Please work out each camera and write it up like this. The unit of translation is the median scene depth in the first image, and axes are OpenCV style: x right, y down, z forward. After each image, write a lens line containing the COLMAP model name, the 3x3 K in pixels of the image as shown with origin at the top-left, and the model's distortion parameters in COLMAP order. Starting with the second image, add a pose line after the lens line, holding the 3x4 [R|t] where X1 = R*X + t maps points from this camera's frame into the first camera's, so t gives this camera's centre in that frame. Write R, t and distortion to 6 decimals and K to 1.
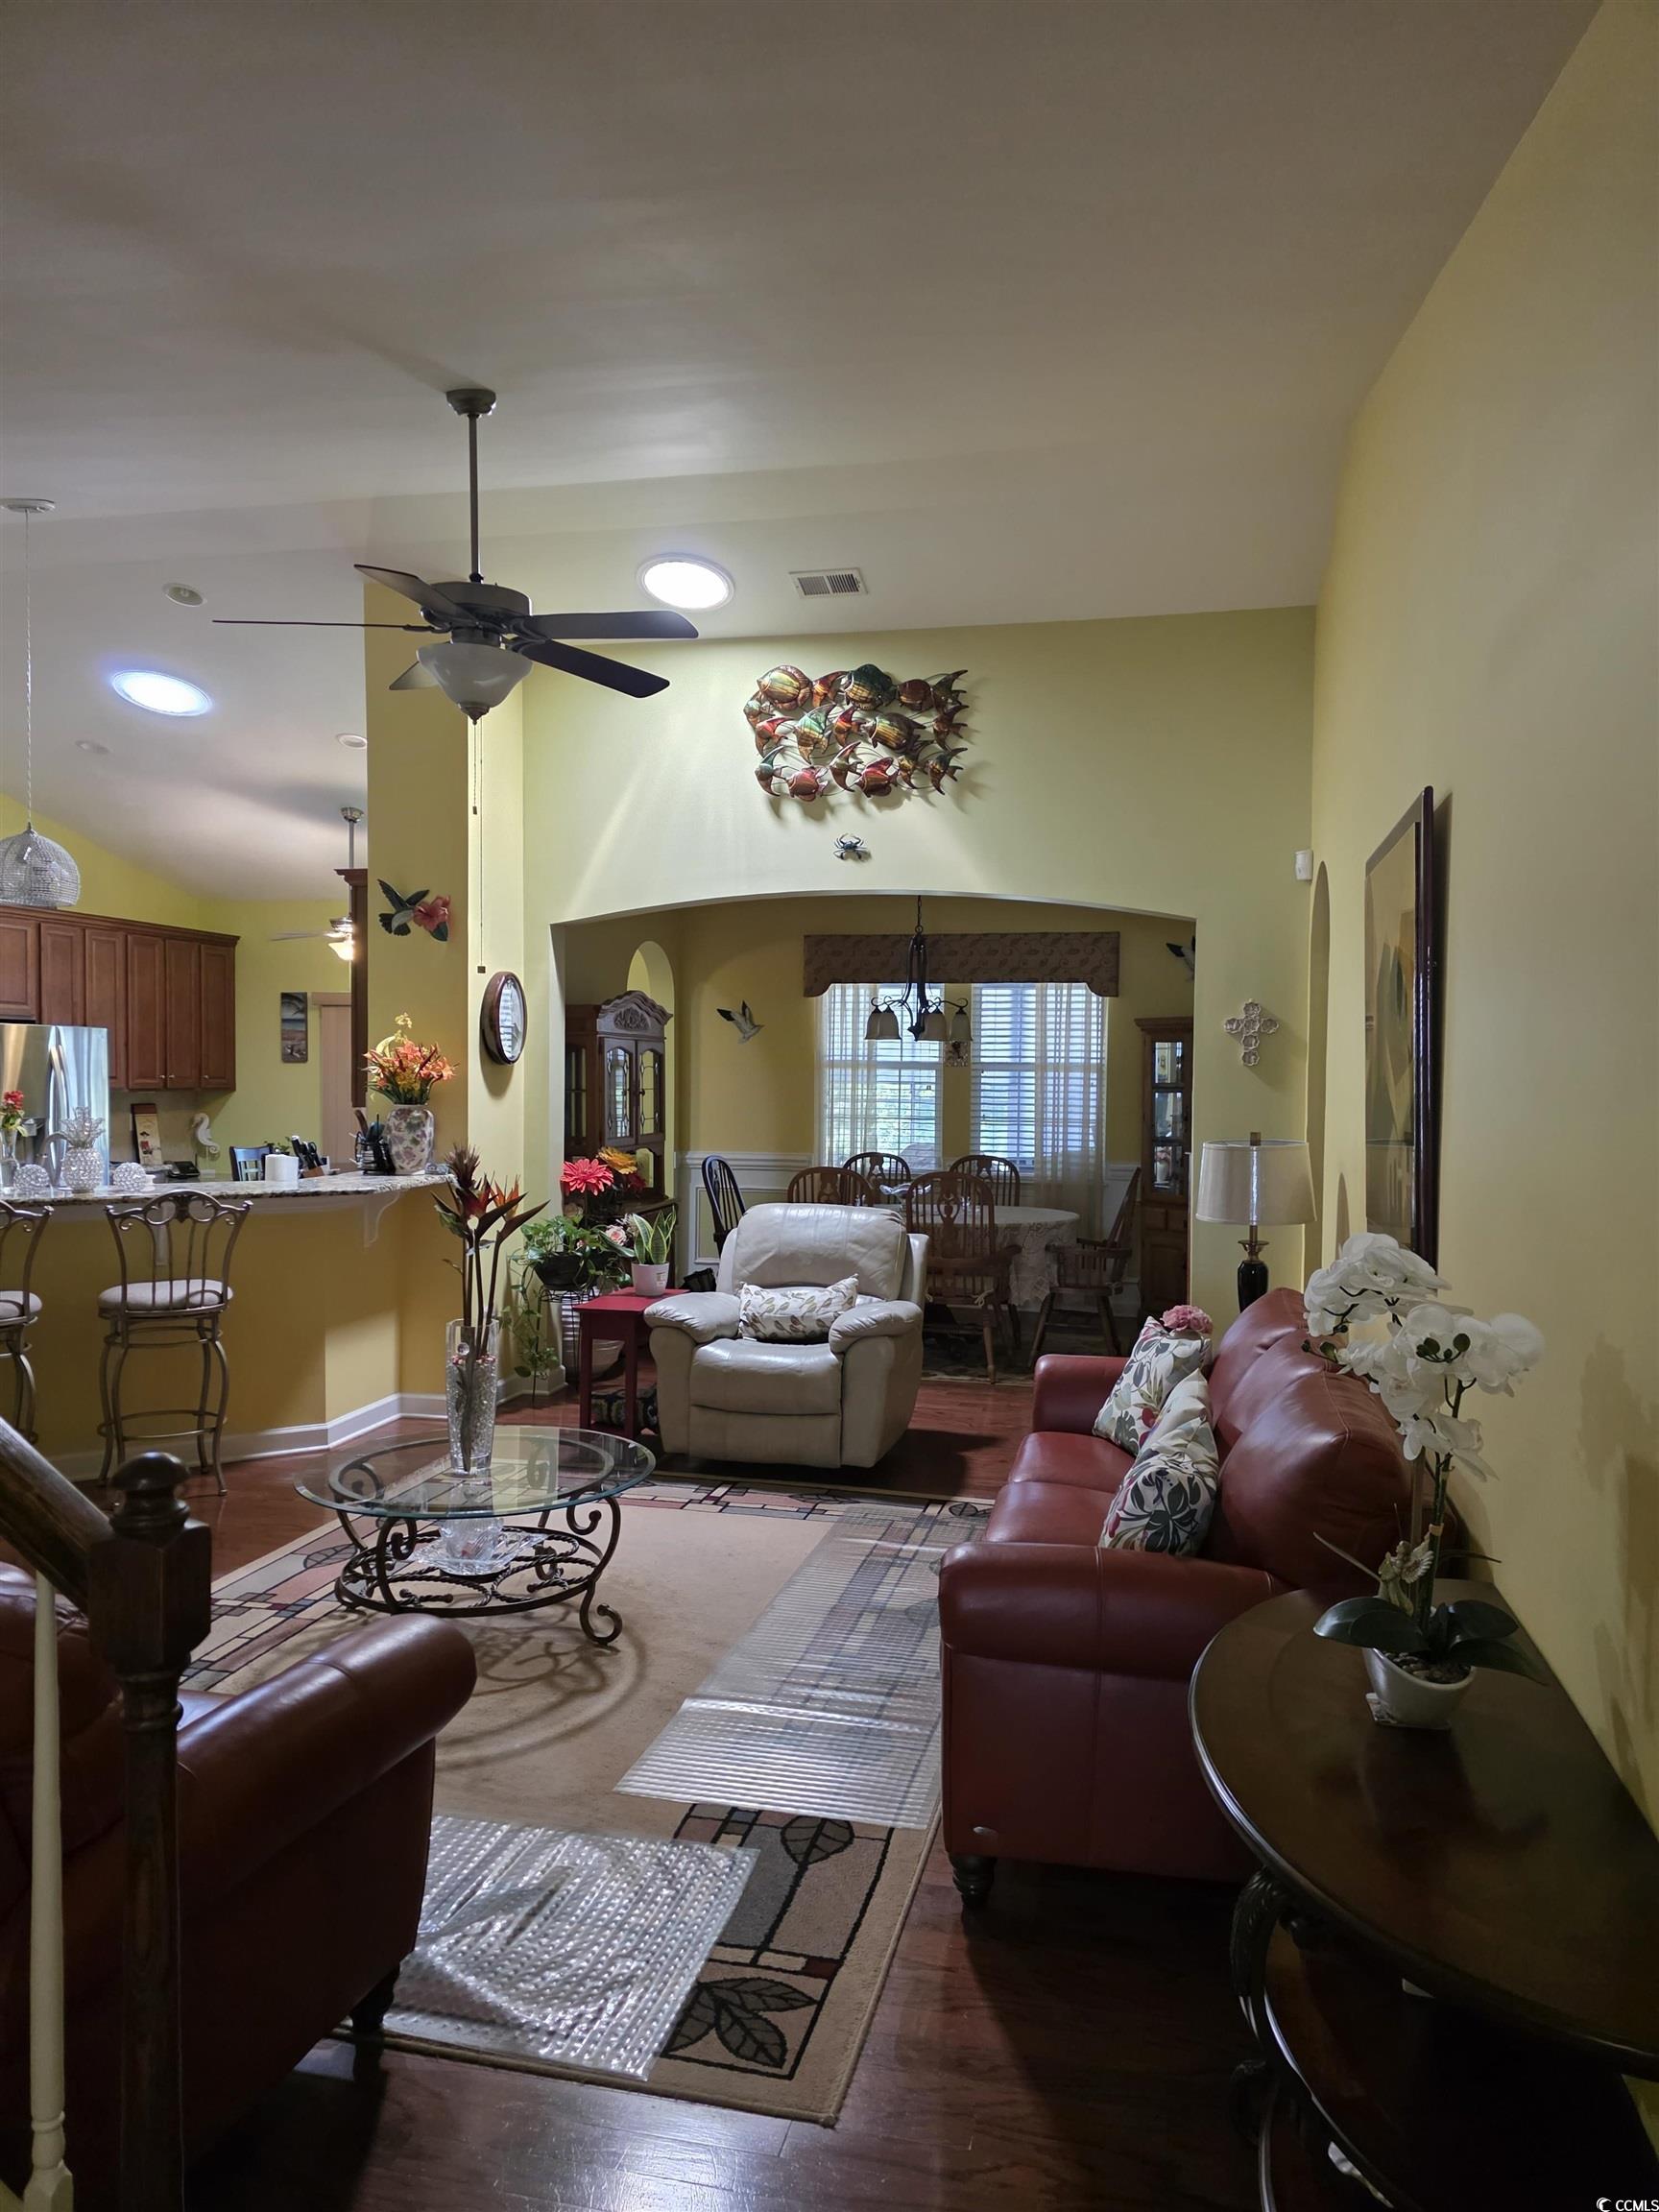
lens RADIAL K [[1508.0, 0, 840.8], [0, 1508.0, 1115.6], [0, 0, 1]] dist [0.090015, -0.104032]
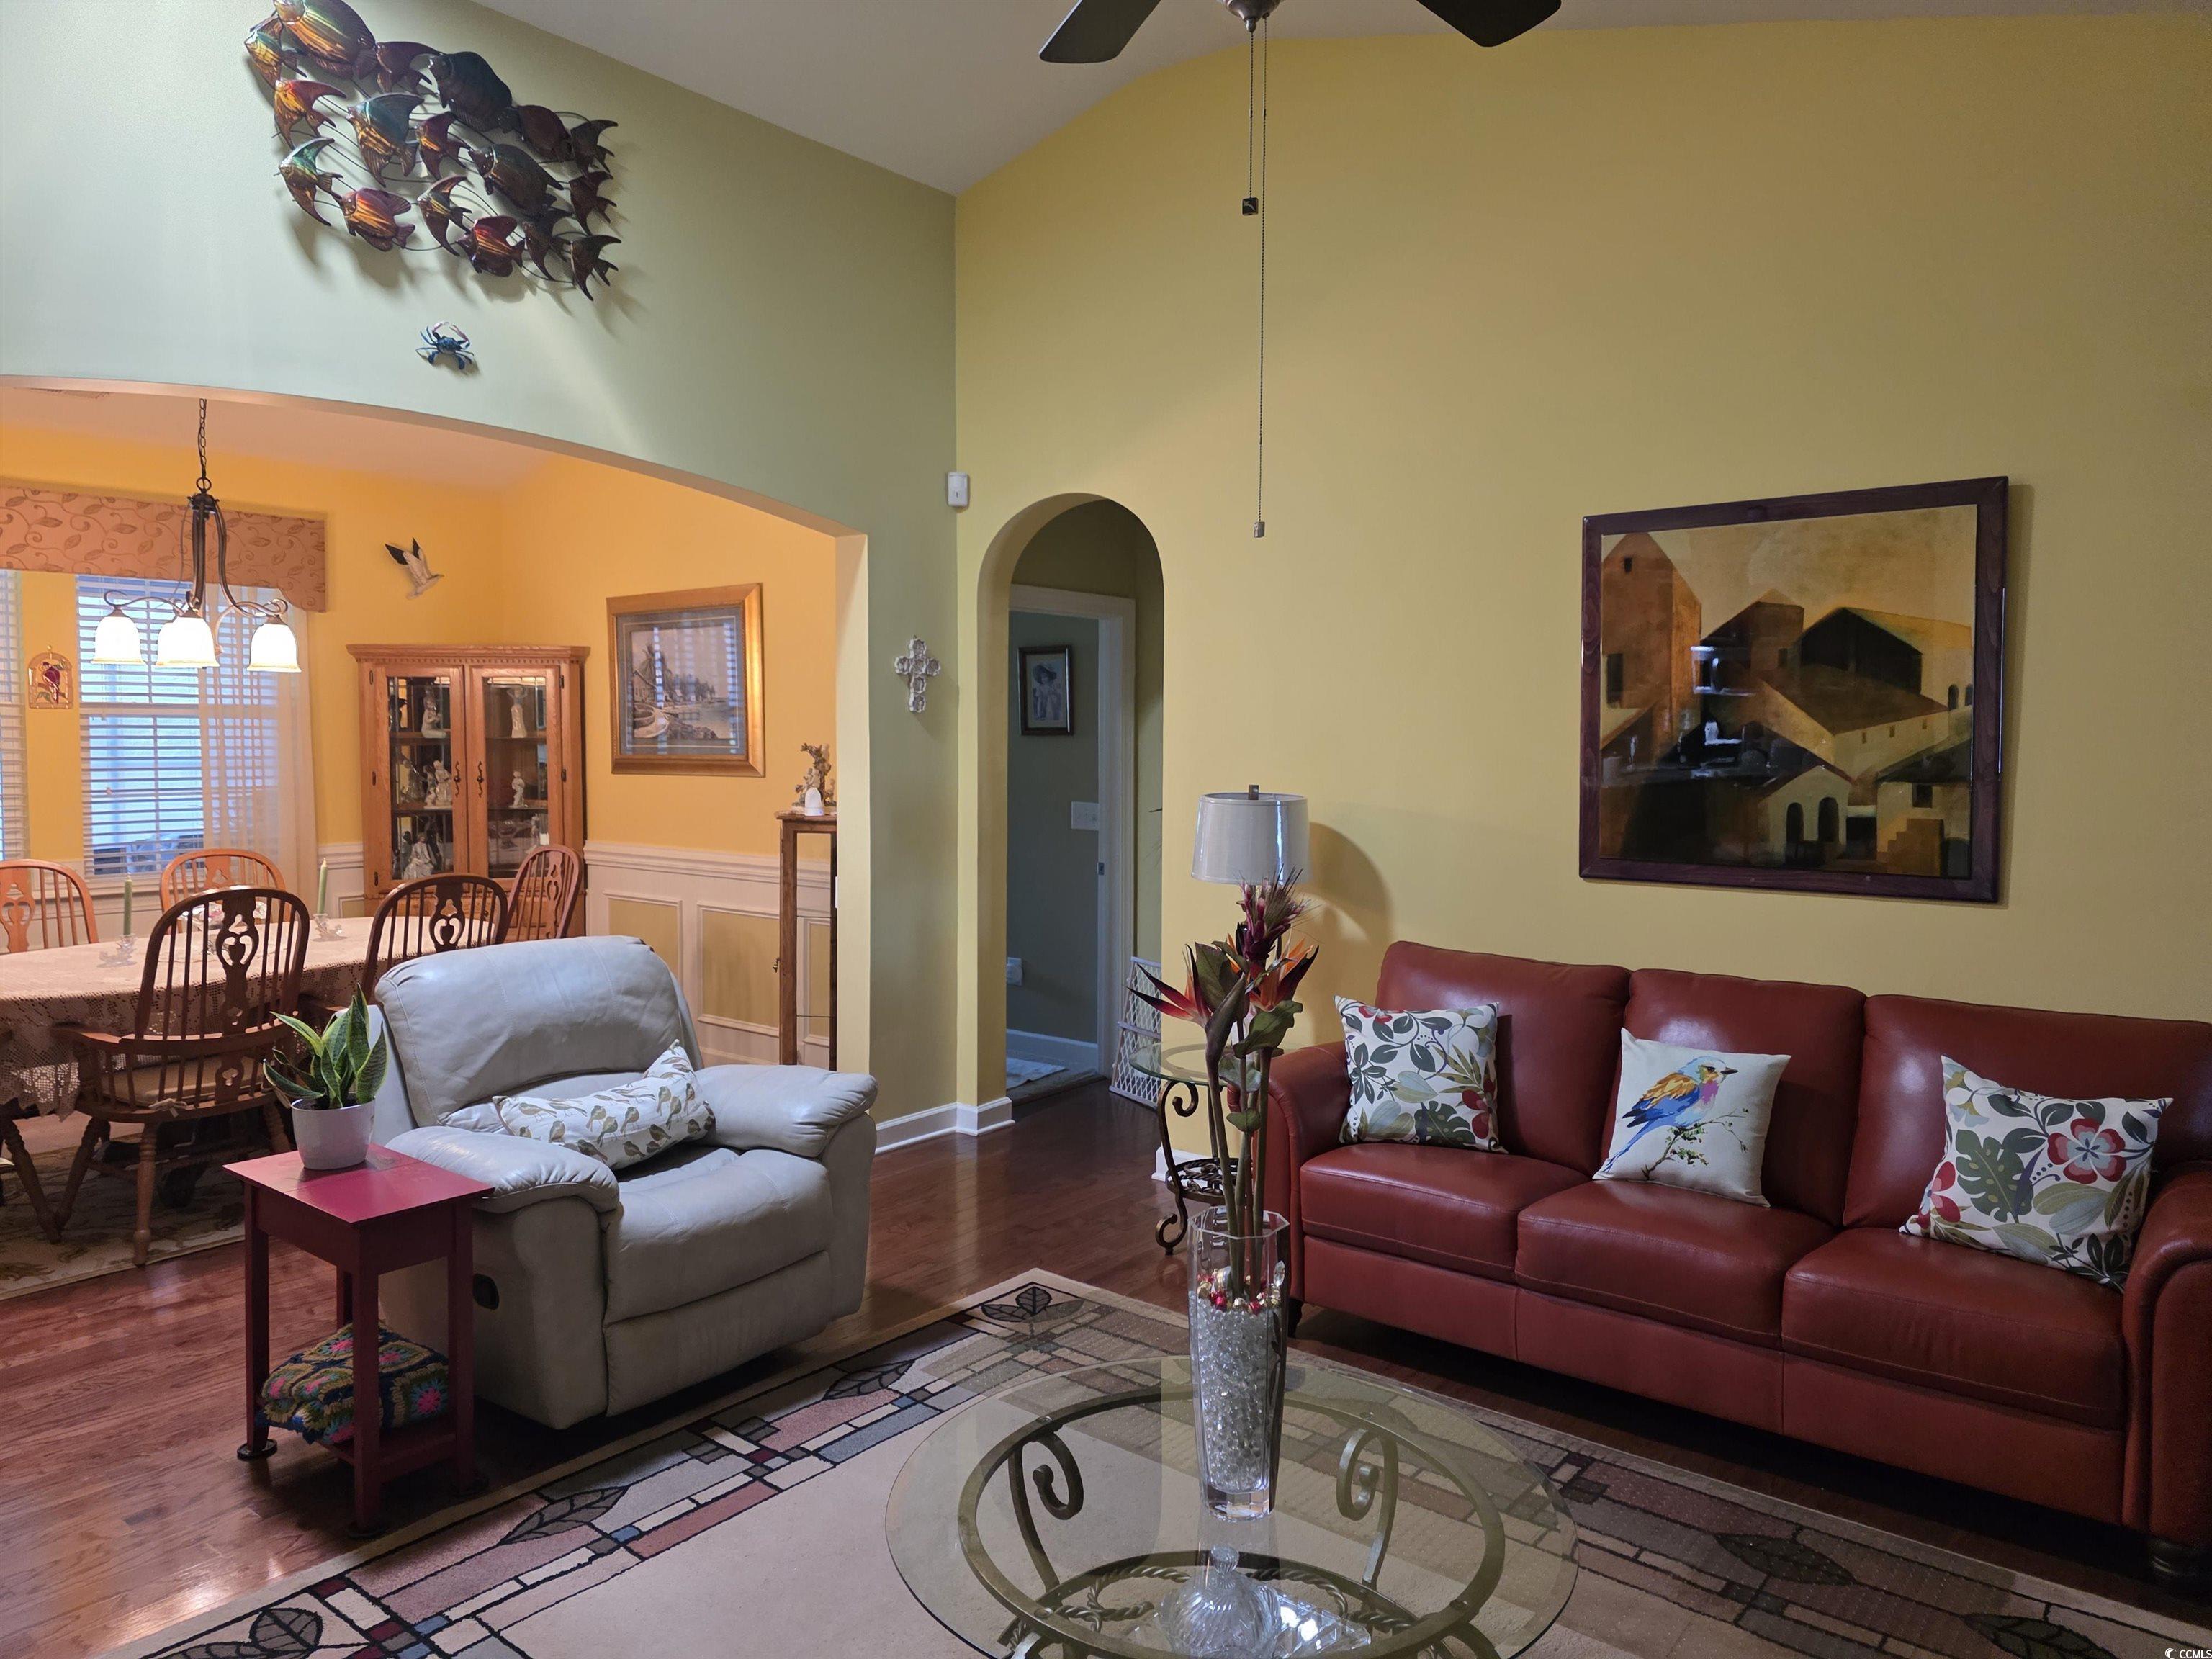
lens RADIAL K [[1508.0, 0, 1105.5], [0, 1508.0, 792.1], [0, 0, 1]] dist [0.090015, -0.104032]
pose [[0.418803, -0.049675, 0.906718, -0.490304], [0.028563, 0.998729, 0.041523, -0.020891], [-0.907628, 0.008509, 0.419689, 0.560927]]
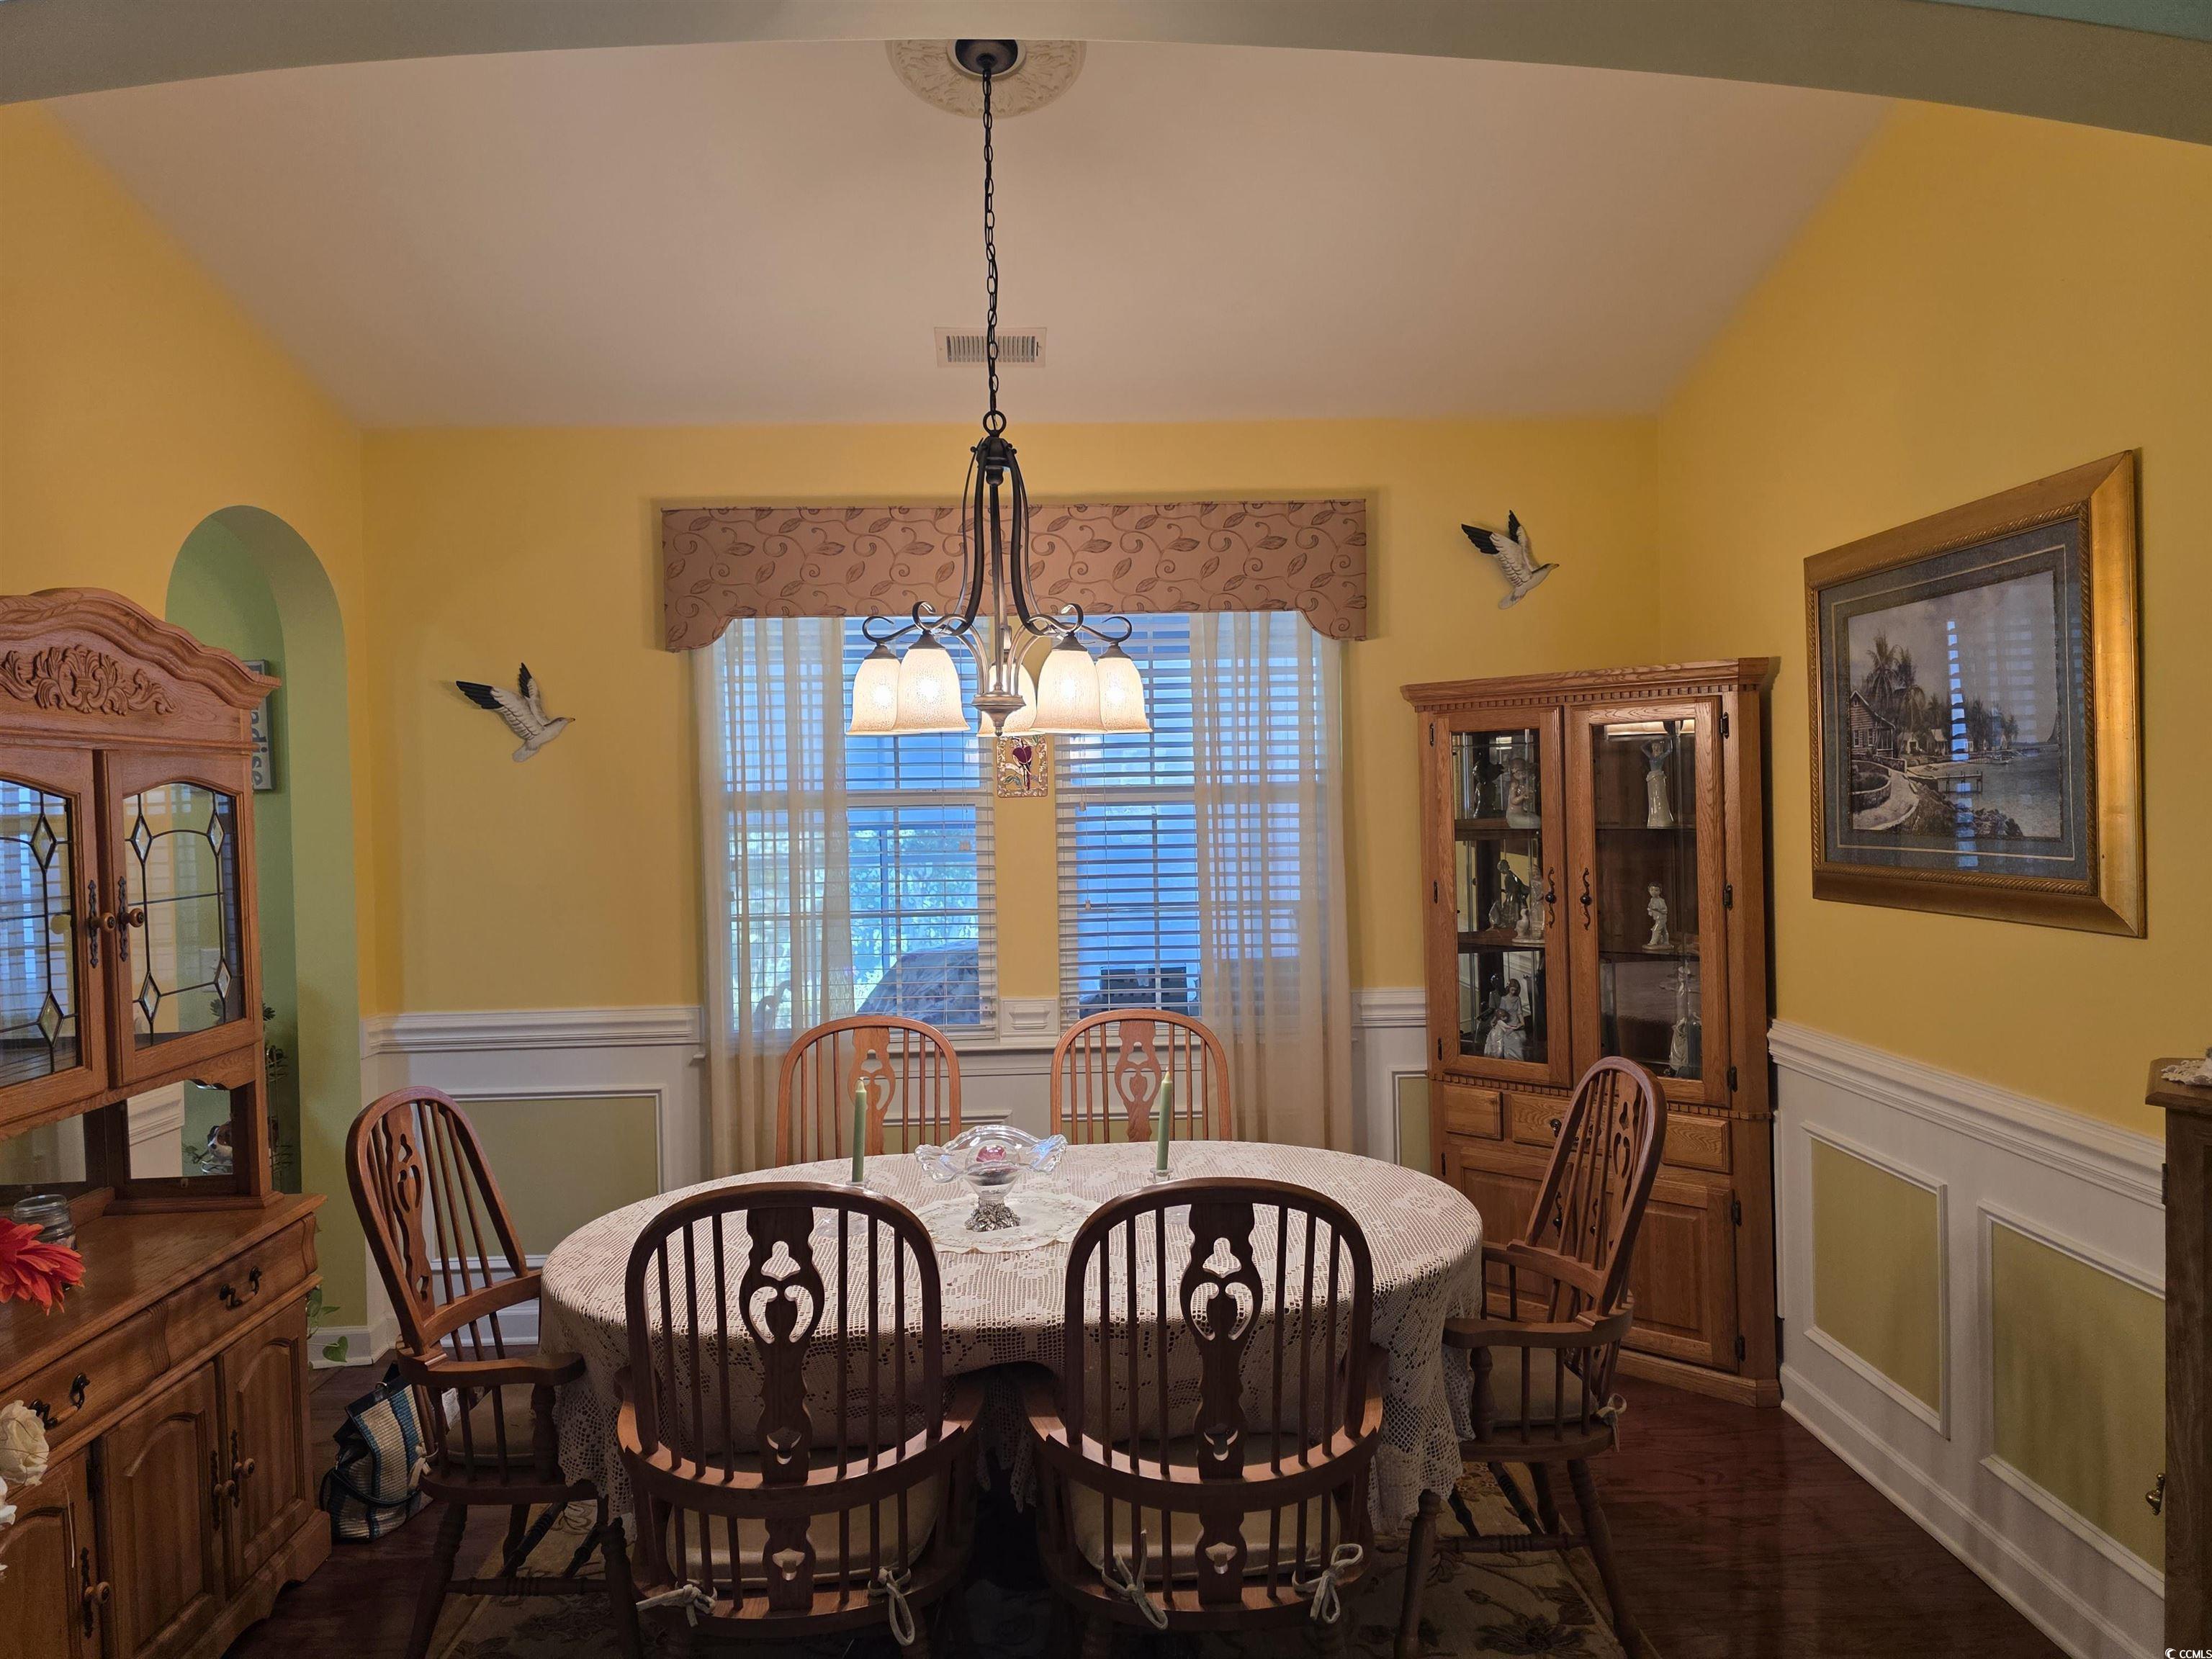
lens RADIAL K [[1468.5, 0, 1116.0], [0, 1468.5, 814.8], [0, 0, 1]] dist [0.081699, -0.095252]
pose [[0.965647, -0.035869, 0.257370, -0.017750], [0.039457, 0.999183, -0.008789, -0.035713], [-0.256844, 0.018642, 0.966273, 0.888706]]
